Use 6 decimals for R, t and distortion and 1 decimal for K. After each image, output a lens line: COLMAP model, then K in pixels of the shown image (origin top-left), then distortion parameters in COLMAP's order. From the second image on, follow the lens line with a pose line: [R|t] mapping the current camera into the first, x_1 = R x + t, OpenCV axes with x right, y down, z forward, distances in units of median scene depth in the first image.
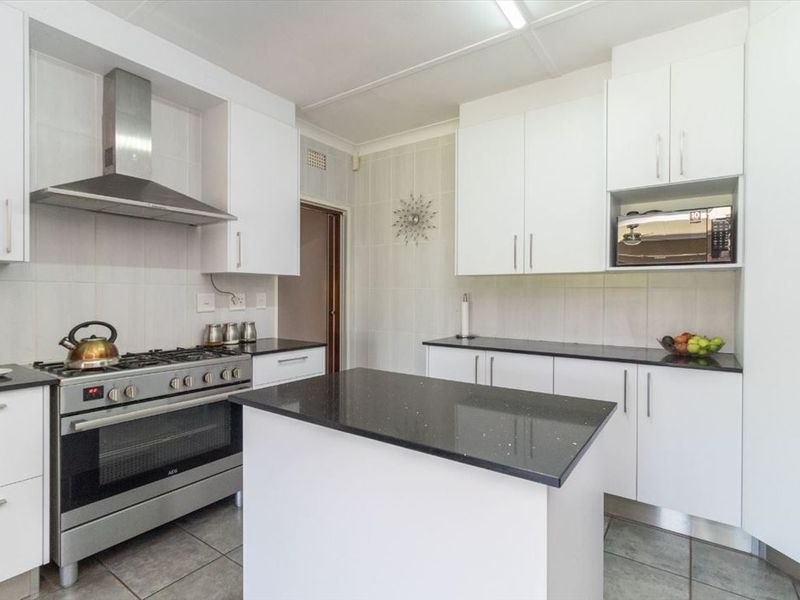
lens RADIAL K [[427.5, 0, 390.3], [0, 427.5, 295.9], [0, 0, 1]] dist [-0.002248, 0.000635]
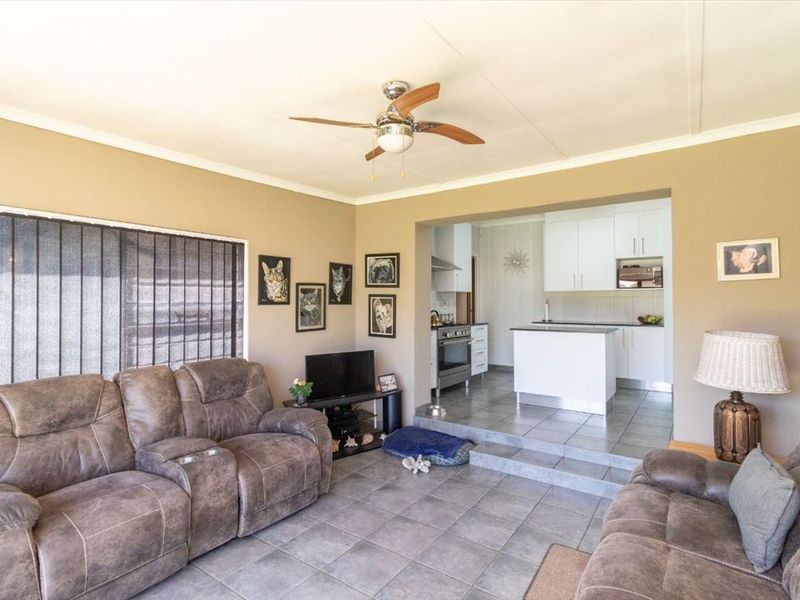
lens RADIAL K [[427.5, 0, 390.3], [0, 427.5, 295.9], [0, 0, 1]] dist [-0.002248, 0.000635]
pose [[0.999921, -0.008116, -0.009576, -0.658704], [0.007955, 0.999829, -0.016682, 0.005020], [0.009710, 0.016605, 0.999815, -1.266898]]
